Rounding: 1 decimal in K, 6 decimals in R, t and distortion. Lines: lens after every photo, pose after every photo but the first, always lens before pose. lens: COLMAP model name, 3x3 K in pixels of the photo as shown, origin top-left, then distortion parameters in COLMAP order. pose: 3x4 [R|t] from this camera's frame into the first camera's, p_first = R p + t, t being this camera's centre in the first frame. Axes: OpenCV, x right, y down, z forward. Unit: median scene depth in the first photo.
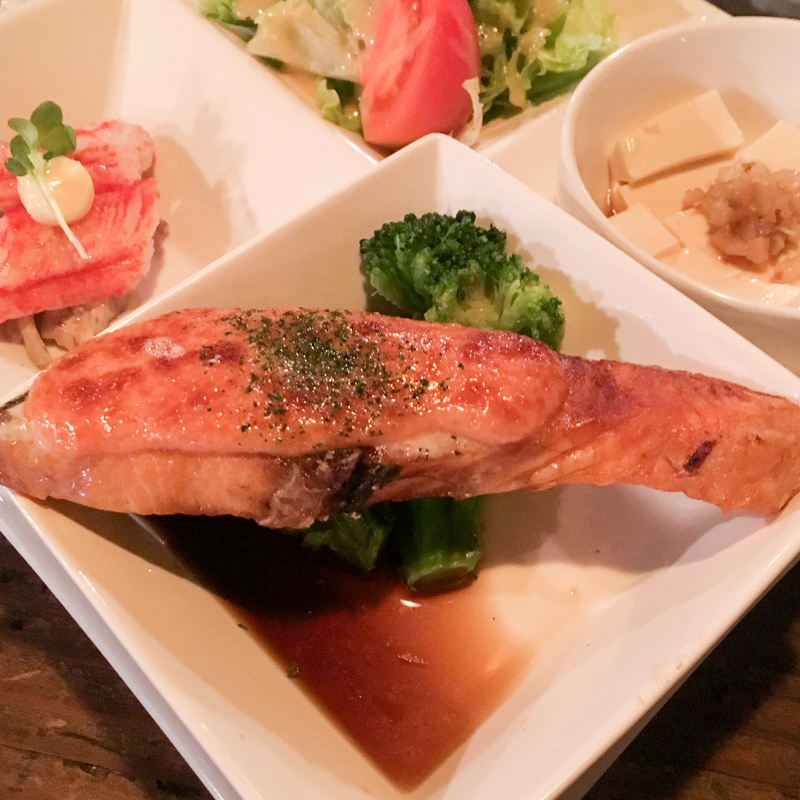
lens RADIAL K [[1089.5, 0, 400.0], [0, 1089.5, 400.0], [0, 0, 1]] dist [0.030048, 0.036977]
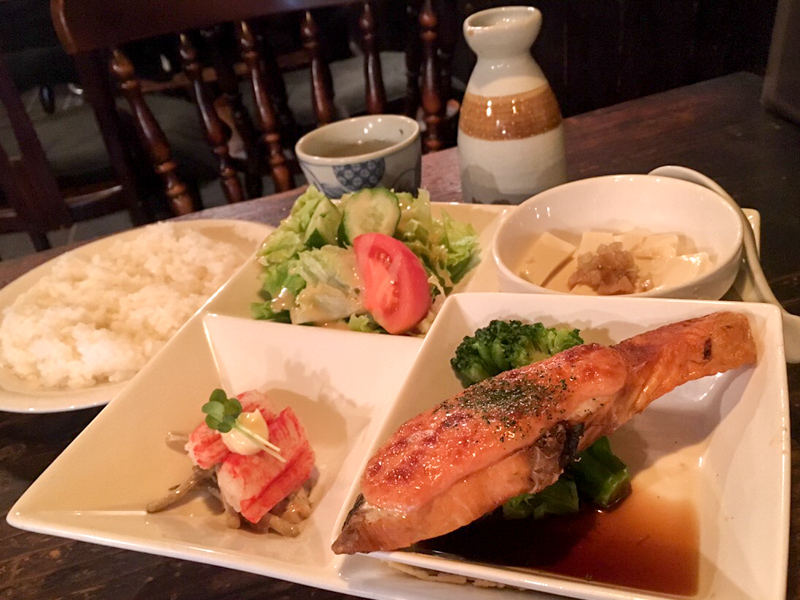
lens RADIAL K [[801.8, 0, 400.0], [0, 801.8, 300.0], [0, 0, 1]] dist [0.074905, 0.001003]
pose [[0.867469, -0.397607, 0.299007, -0.477728], [0.480148, 0.826445, -0.294016, 0.116234], [-0.130210, 0.398618, 0.907827, -0.188531]]
